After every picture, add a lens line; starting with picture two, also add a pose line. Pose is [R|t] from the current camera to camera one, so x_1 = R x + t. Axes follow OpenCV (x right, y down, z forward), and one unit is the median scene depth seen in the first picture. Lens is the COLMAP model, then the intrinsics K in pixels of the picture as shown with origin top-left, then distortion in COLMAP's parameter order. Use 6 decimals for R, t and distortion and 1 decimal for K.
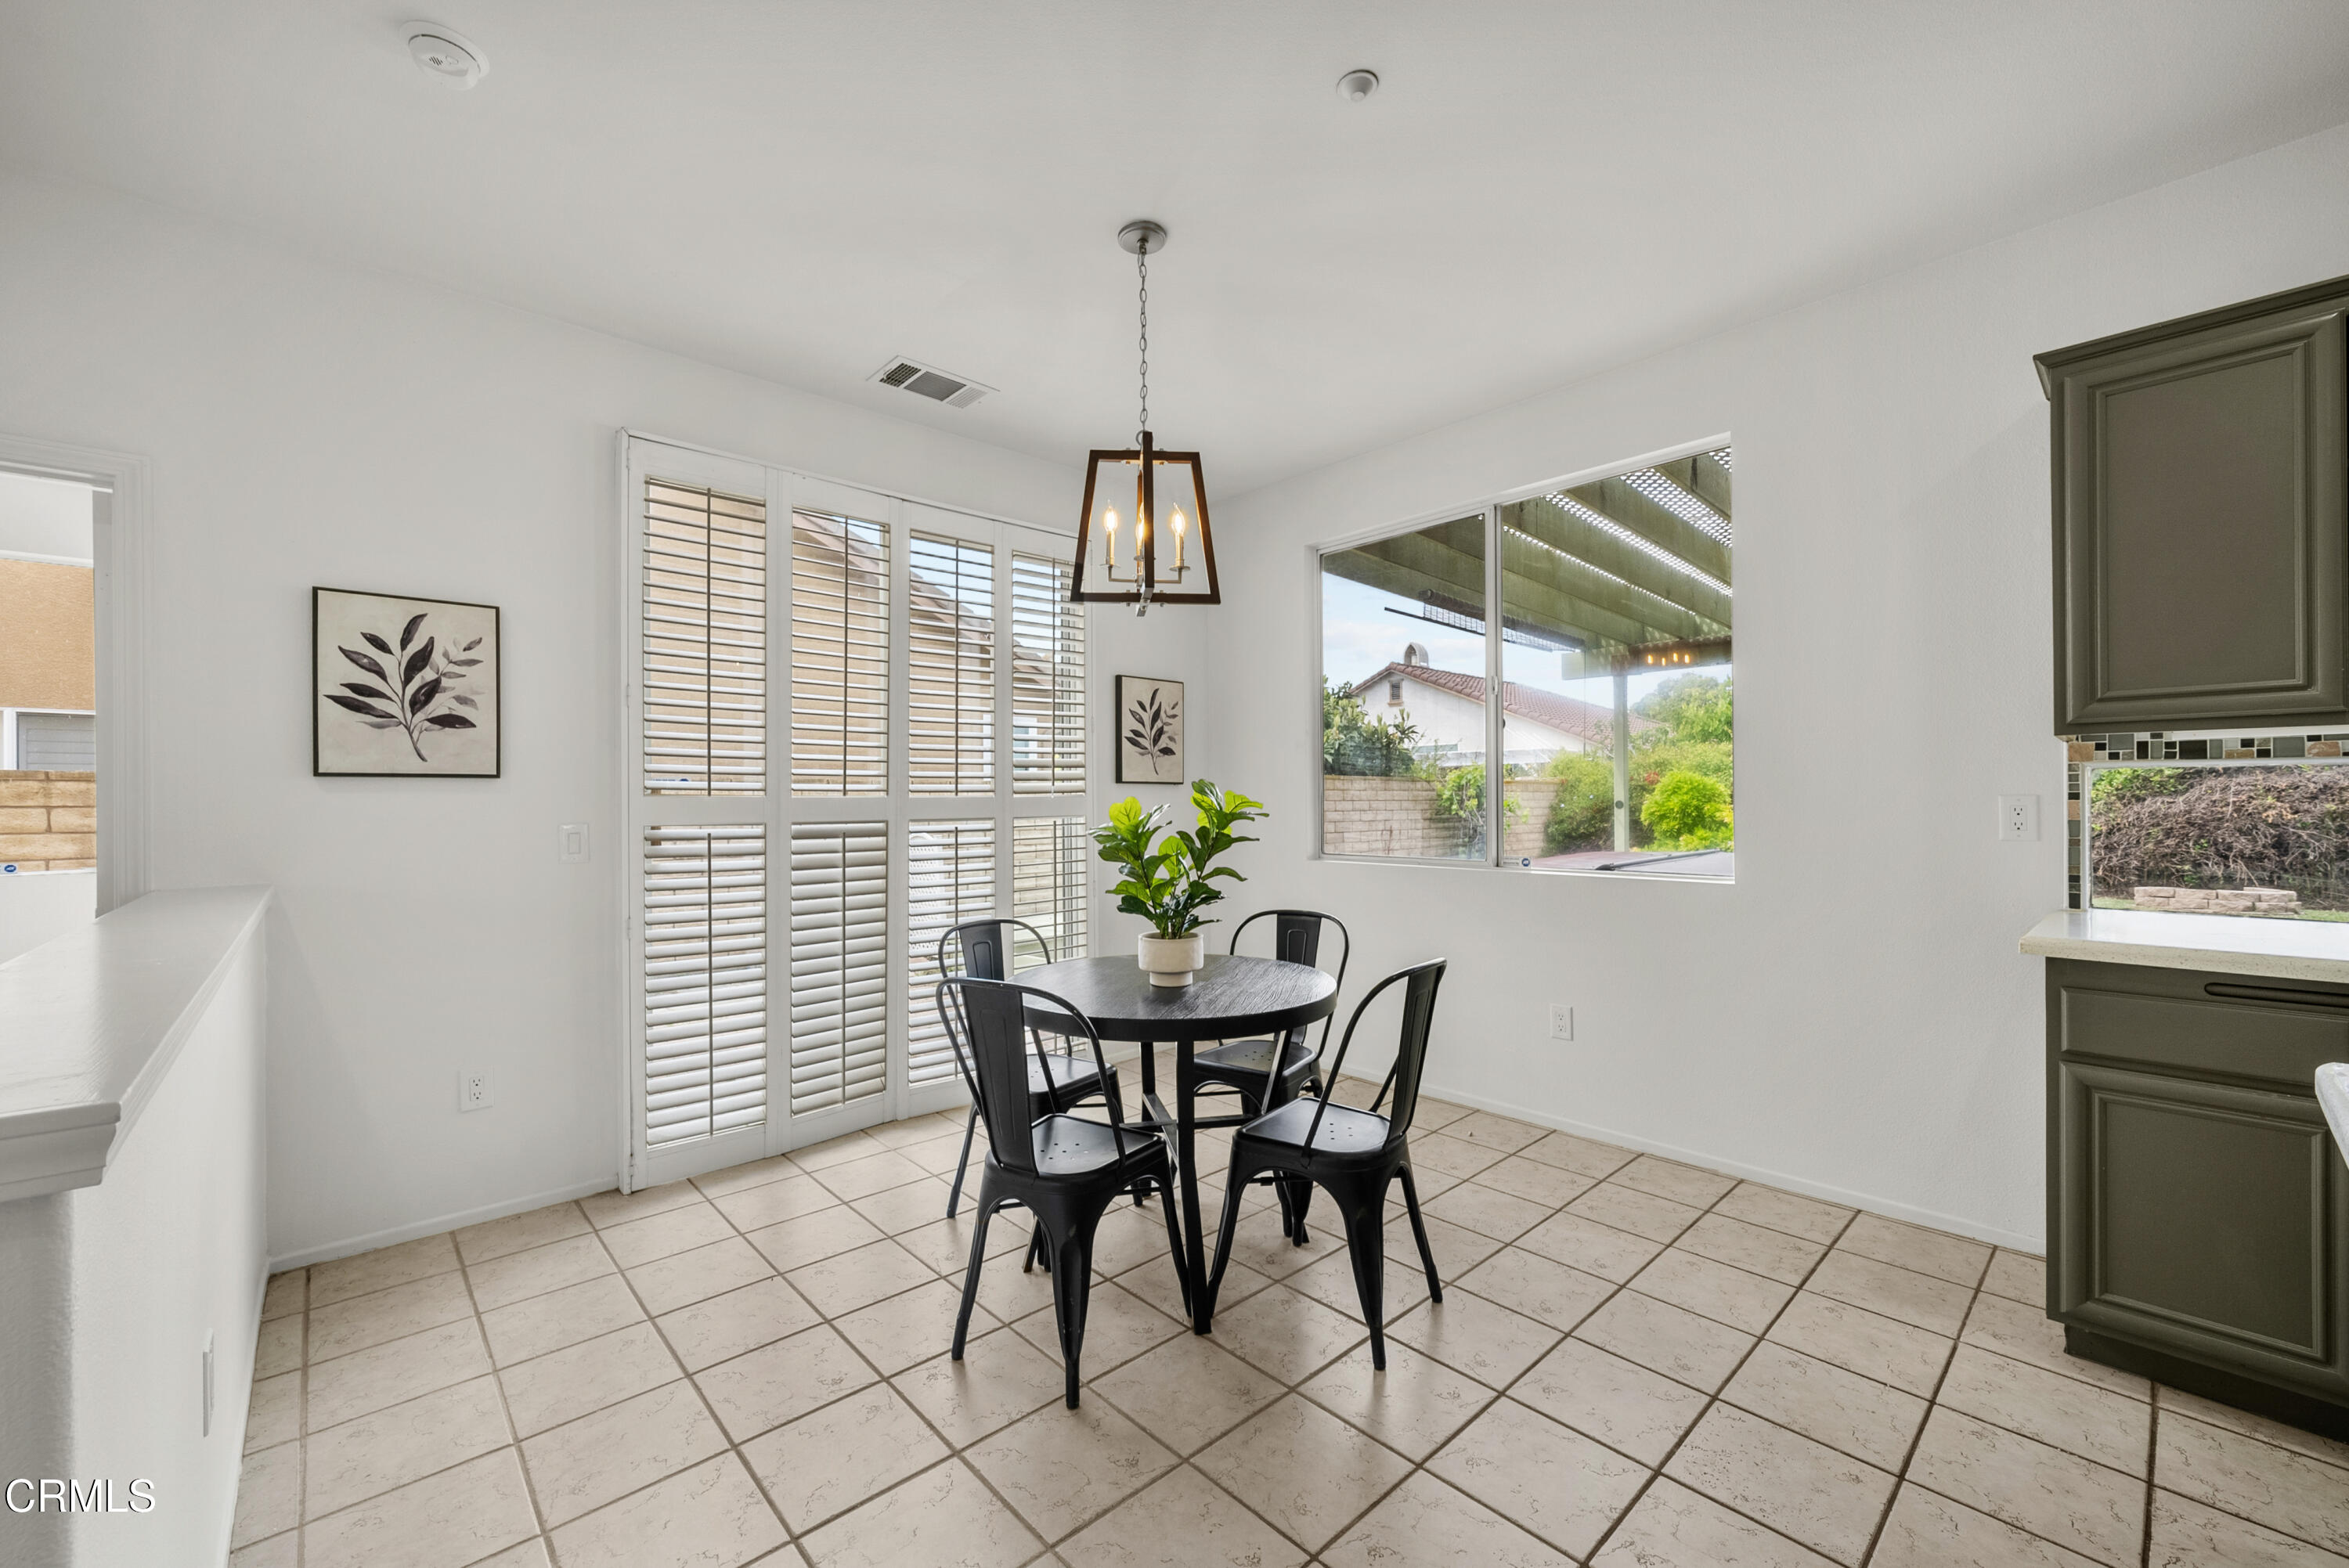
lens RADIAL K [[937.9, 0, 1160.9], [0, 937.9, 796.3], [0, 0, 1]] dist [-0.001495, 0.000248]
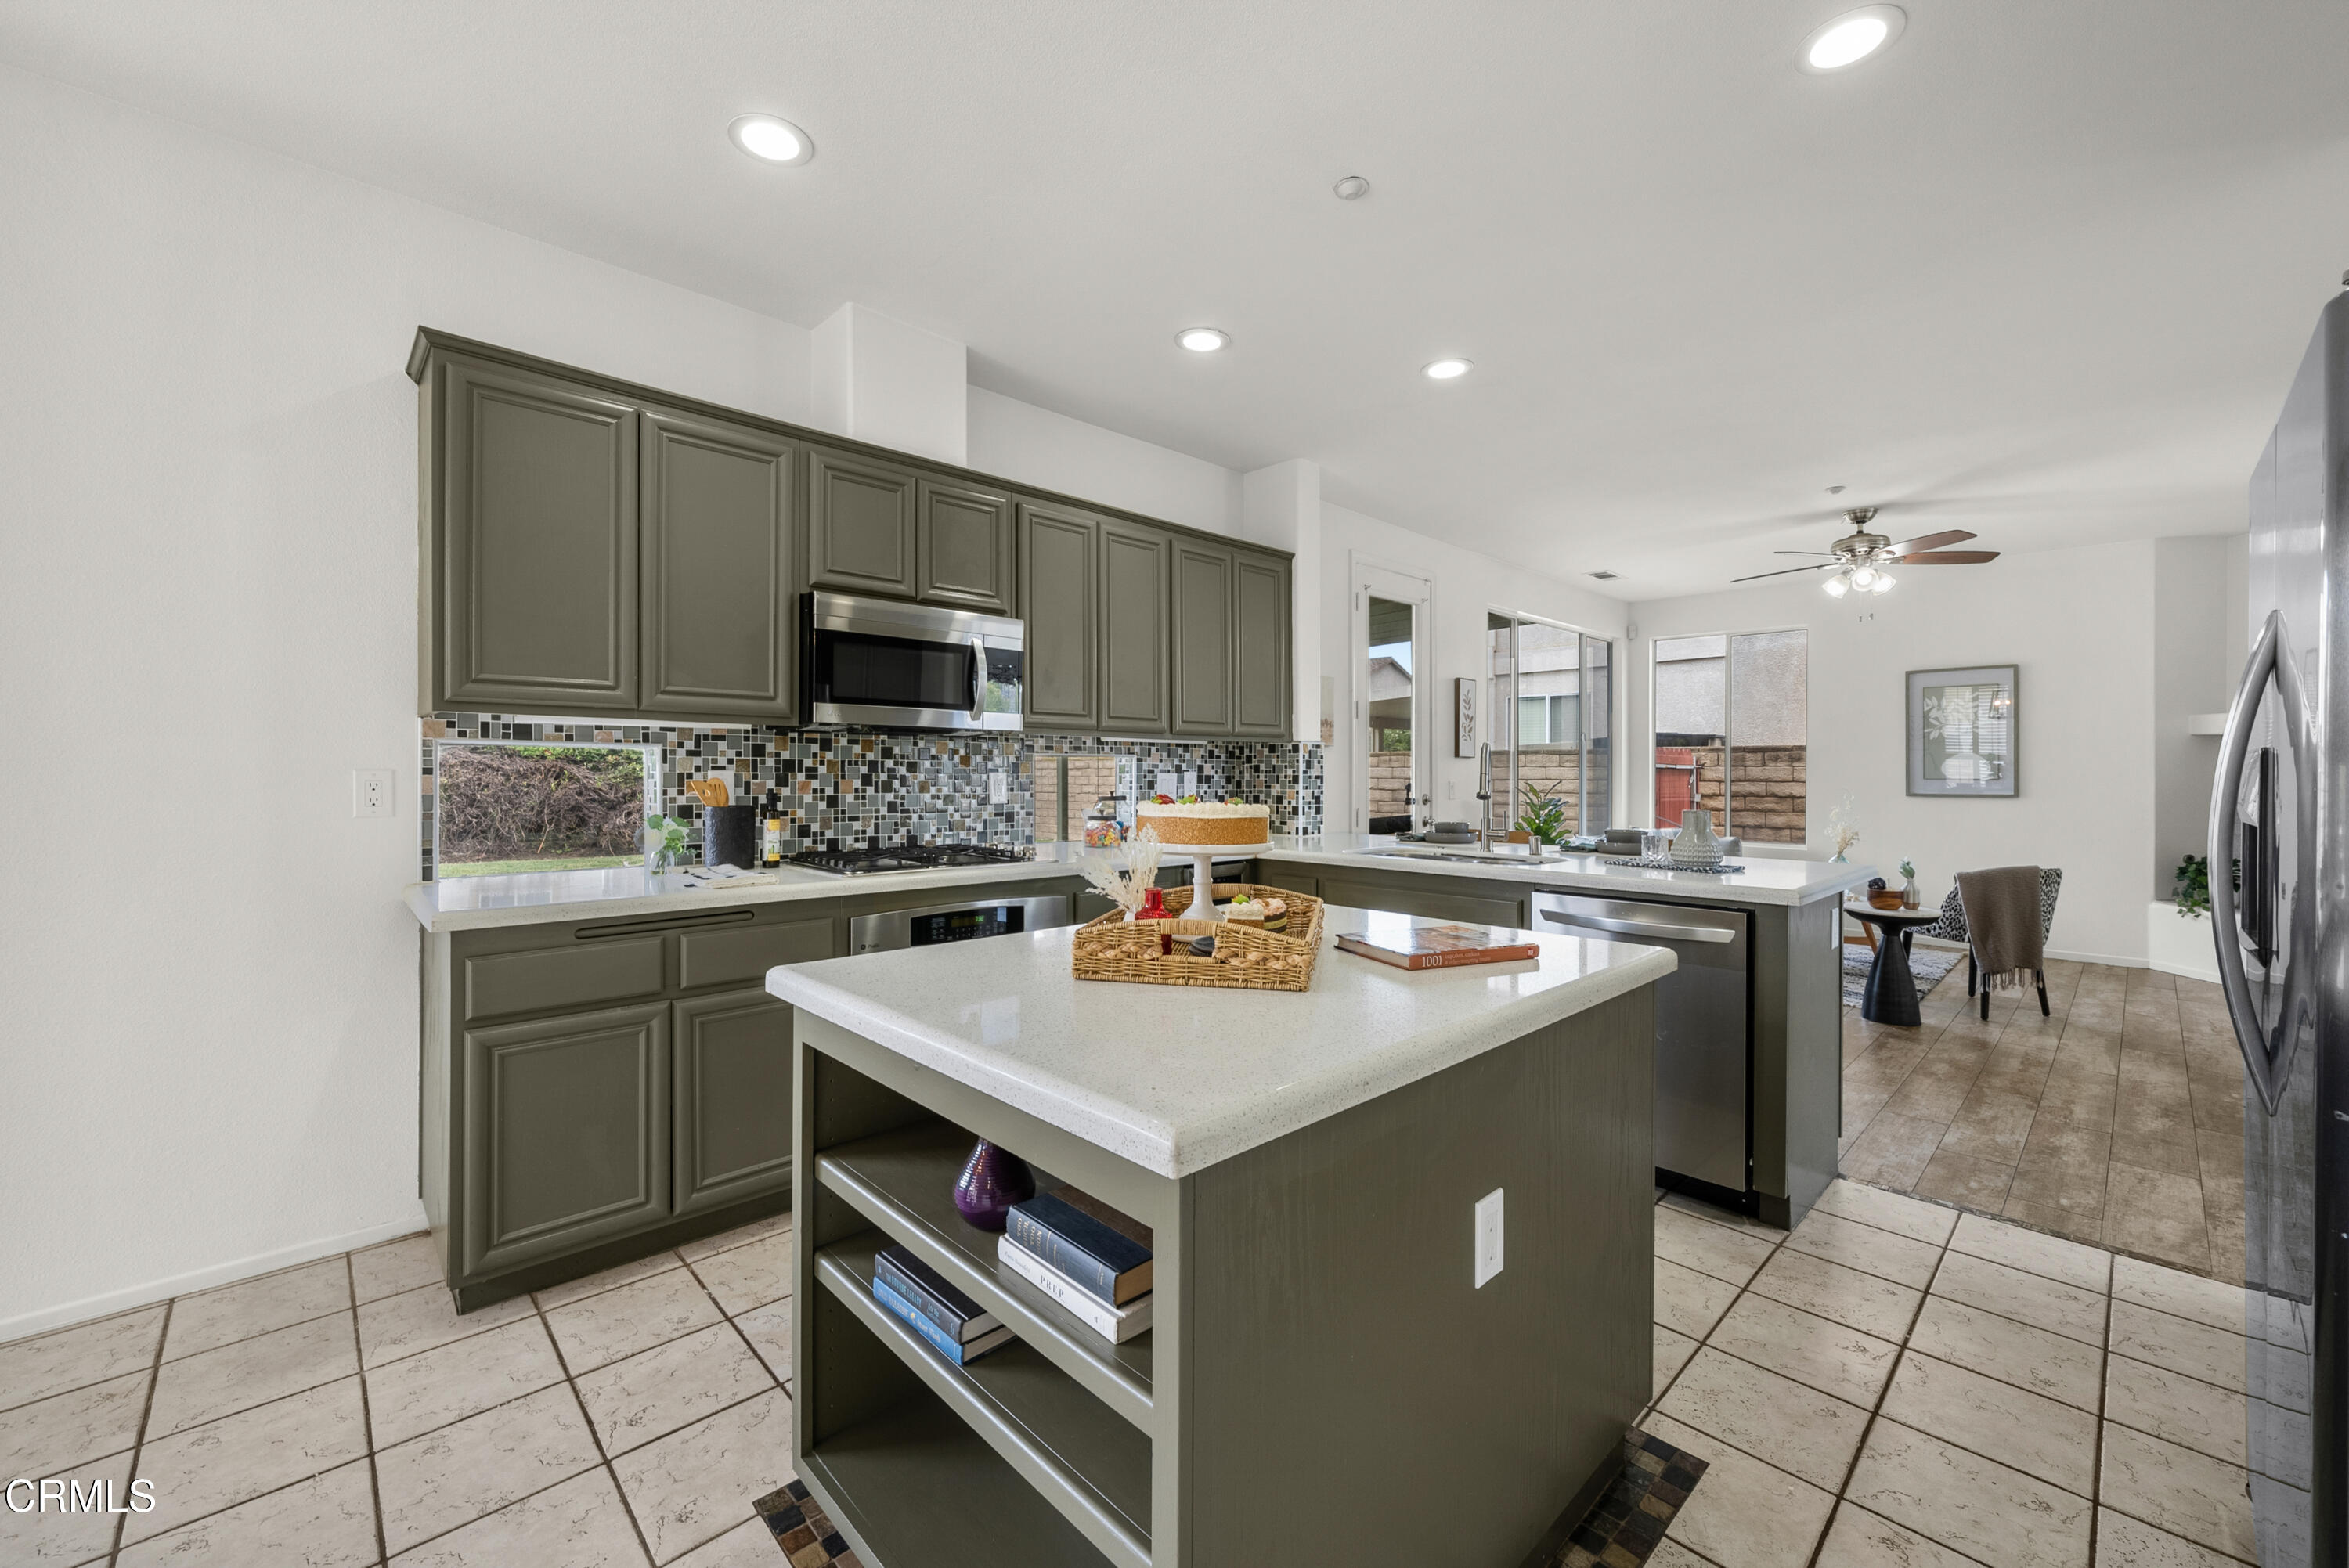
lens RADIAL K [[937.9, 0, 1158.4], [0, 937.9, 768.3], [0, 0, 1]] dist [-0.001495, 0.000248]
pose [[-0.031087, 0.008115, 0.999484, -0.080768], [-0.005874, 0.999948, -0.008302, 0.000601], [-0.999499, -0.006129, -0.031038, 0.255843]]
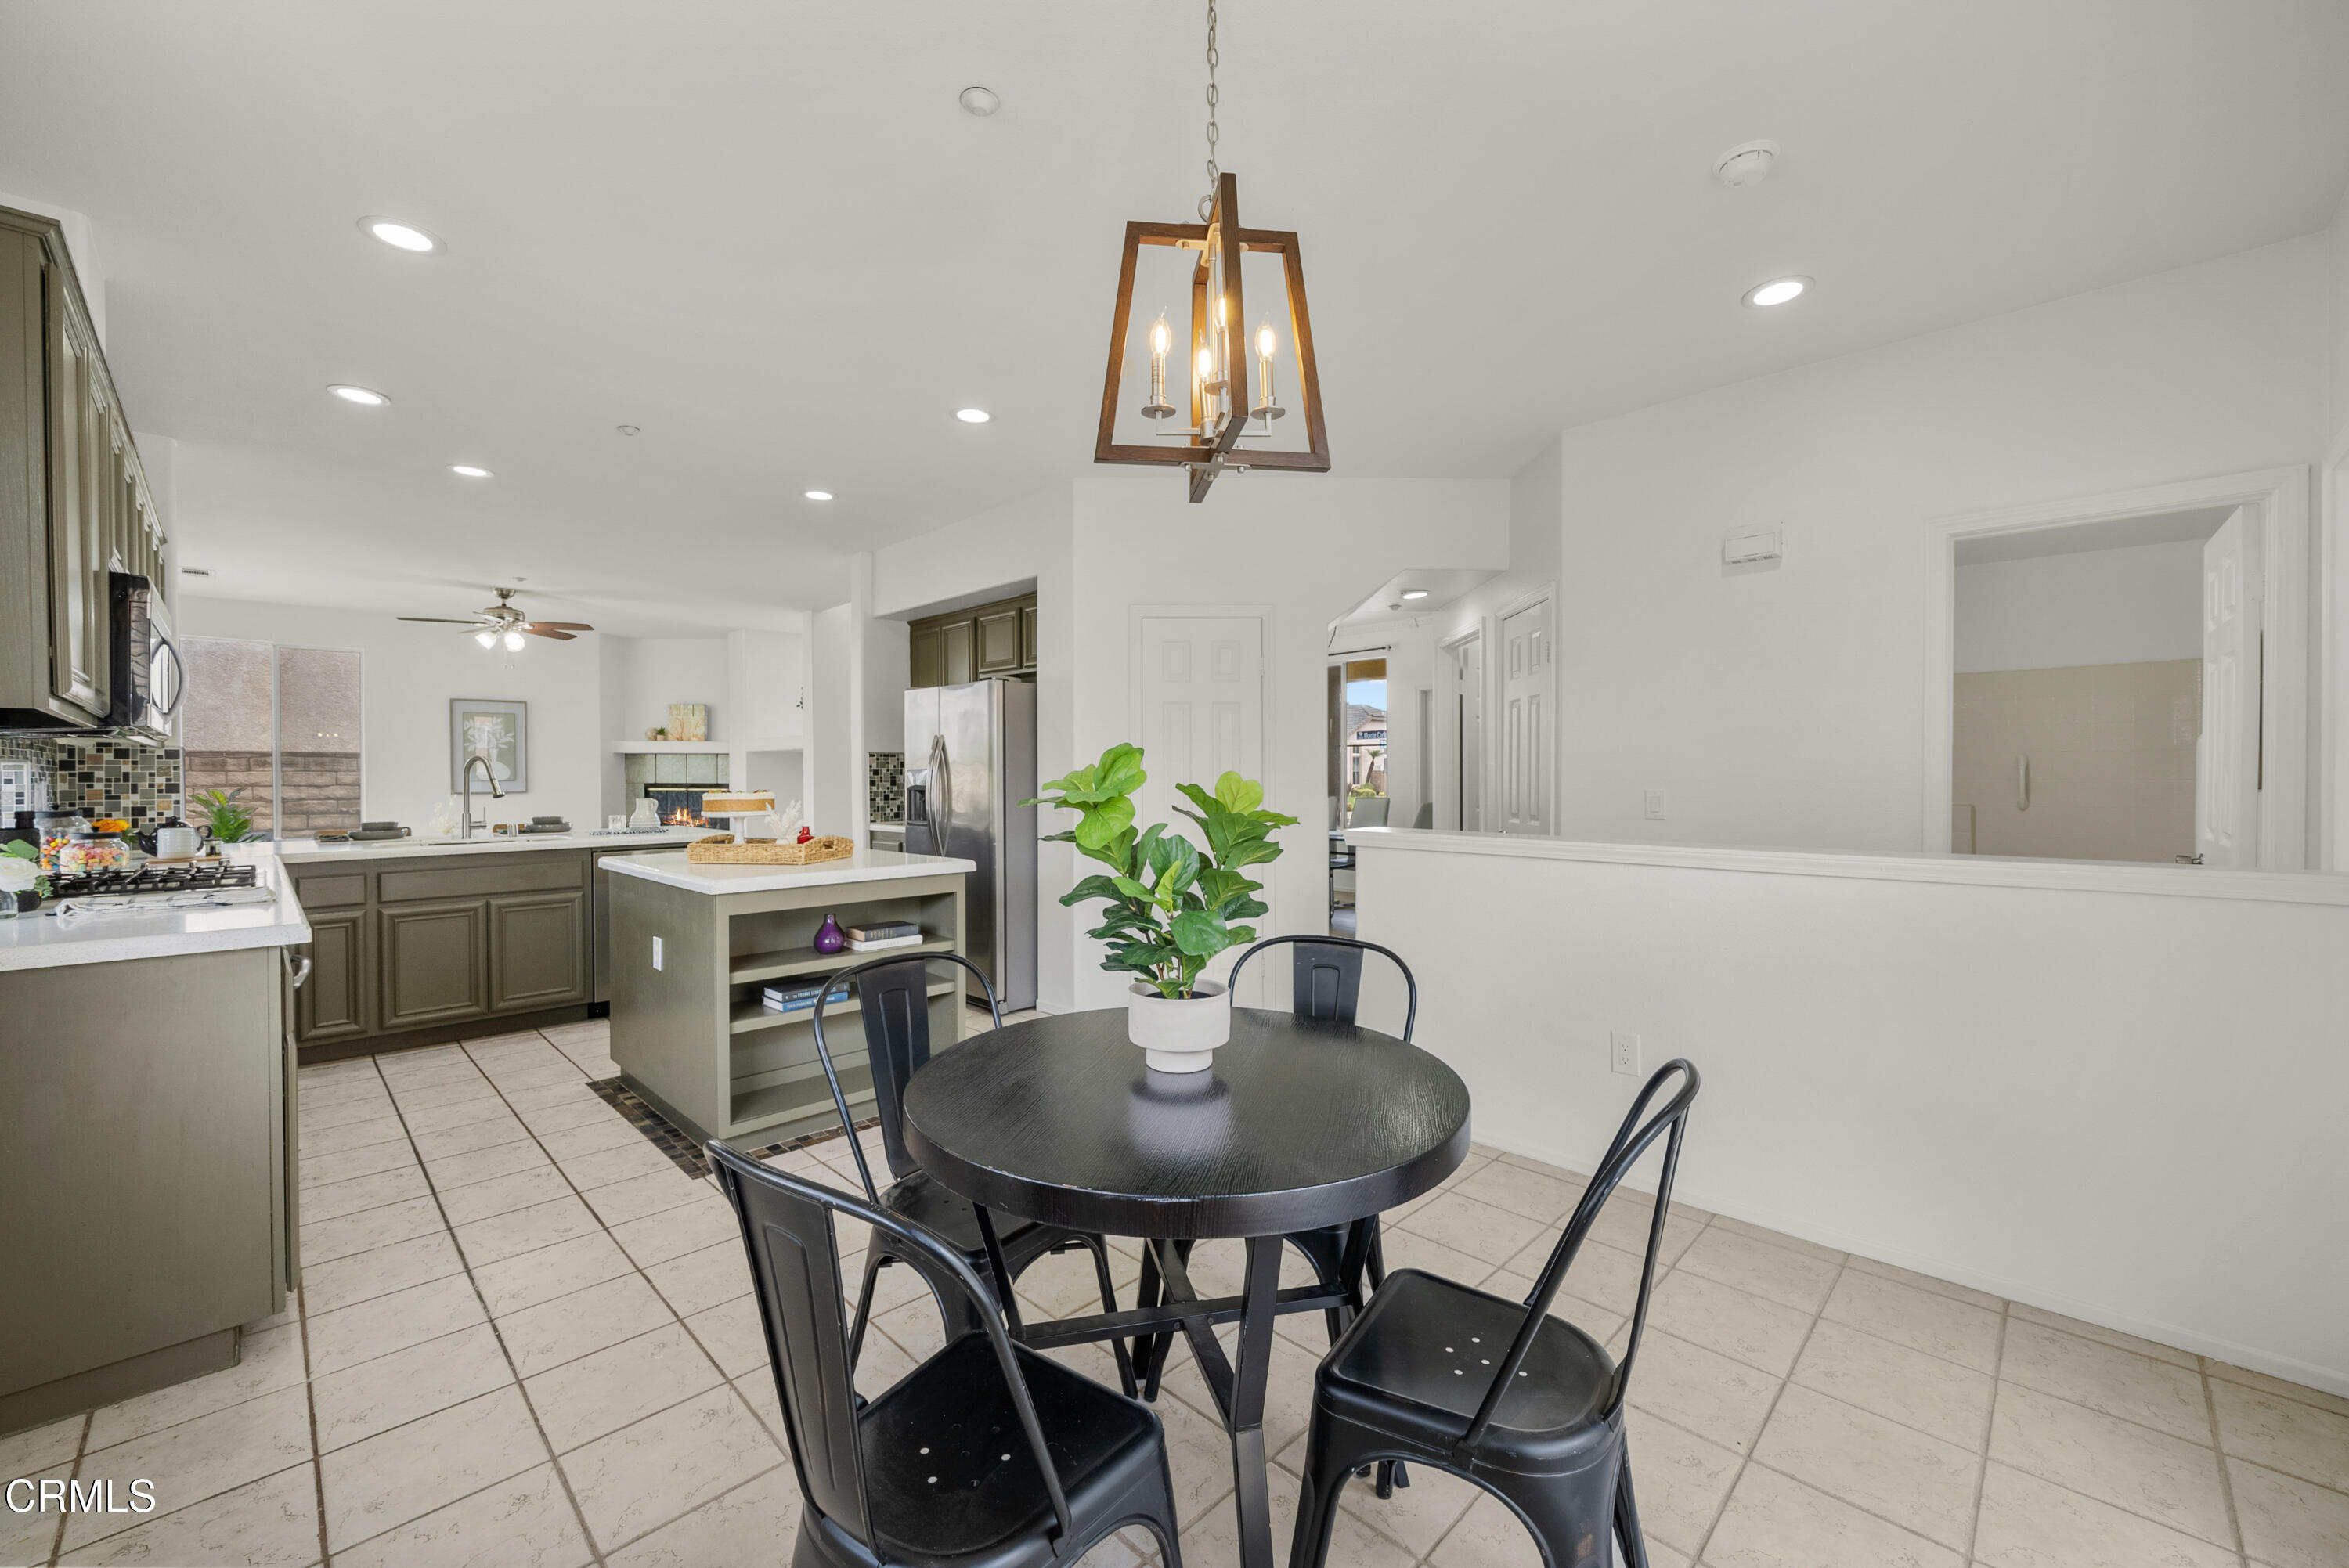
lens RADIAL K [[937.9, 0, 1174.7], [0, 937.9, 781.6], [0, 0, 1]] dist [-0.001495, 0.000248]
pose [[-0.998362, 0.009835, -0.056359, 0.050505], [0.009474, 0.999933, 0.006657, 0.000032], [0.056421, 0.006112, -0.998388, 1.848156]]
